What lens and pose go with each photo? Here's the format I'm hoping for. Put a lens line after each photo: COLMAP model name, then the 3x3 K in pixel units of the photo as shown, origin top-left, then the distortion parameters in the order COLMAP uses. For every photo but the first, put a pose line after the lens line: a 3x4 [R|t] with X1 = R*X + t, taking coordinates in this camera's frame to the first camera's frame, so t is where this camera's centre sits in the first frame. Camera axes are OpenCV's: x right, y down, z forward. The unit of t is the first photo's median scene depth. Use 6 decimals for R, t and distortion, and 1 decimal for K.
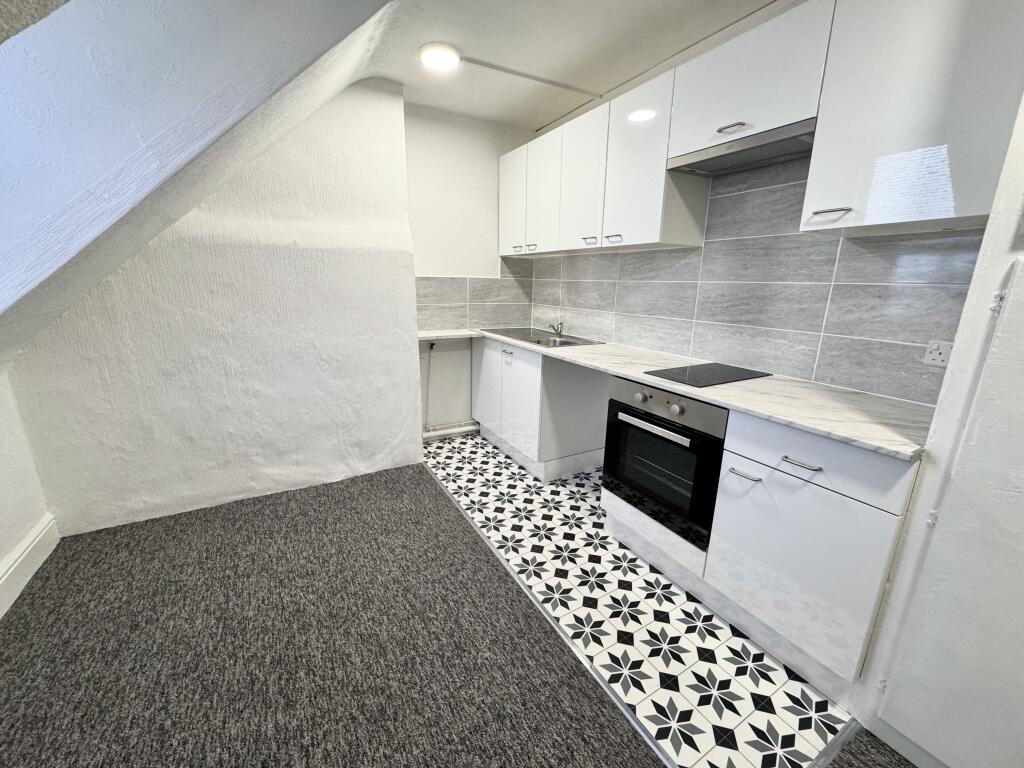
lens RADIAL K [[407.4, 0, 513.1], [0, 407.4, 382.7], [0, 0, 1]] dist [-0.002709, -0.000472]
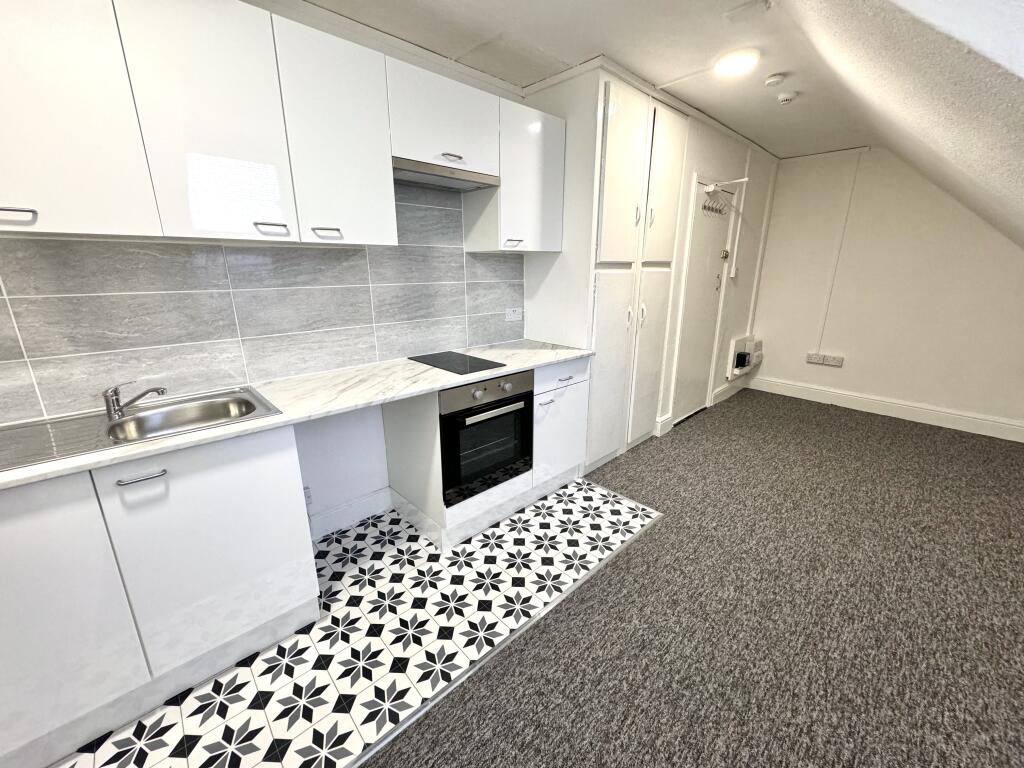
lens RADIAL K [[407.4, 0, 504.9], [0, 407.4, 384.6], [0, 0, 1]] dist [-0.002709, -0.000472]
pose [[-0.217512, -0.282508, 0.934279, -0.579832], [0.238650, 0.912751, 0.331560, -0.271621], [-0.946433, 0.295084, -0.131114, 0.875992]]
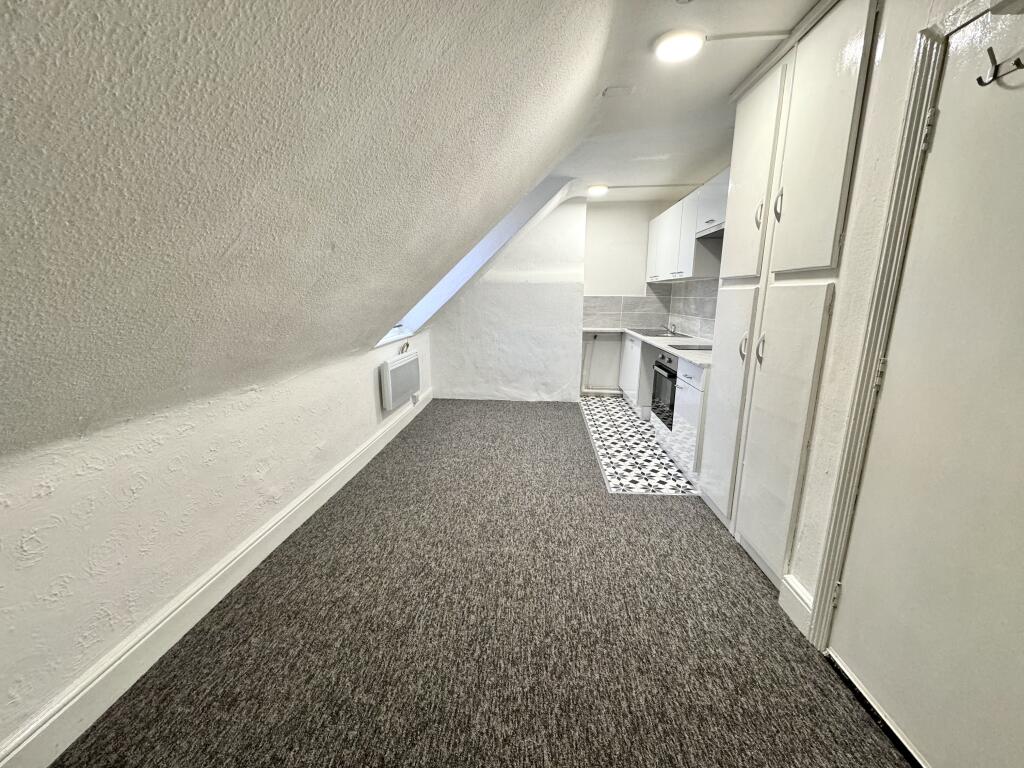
lens RADIAL K [[407.4, 0, 511.0], [0, 407.4, 381.6], [0, 0, 1]] dist [-0.002709, -0.000472]
pose [[0.827176, 0.104256, -0.552188, 0.660668], [-0.129329, 0.991580, -0.006518, 0.212508], [0.546859, 0.076806, 0.833694, -0.825589]]
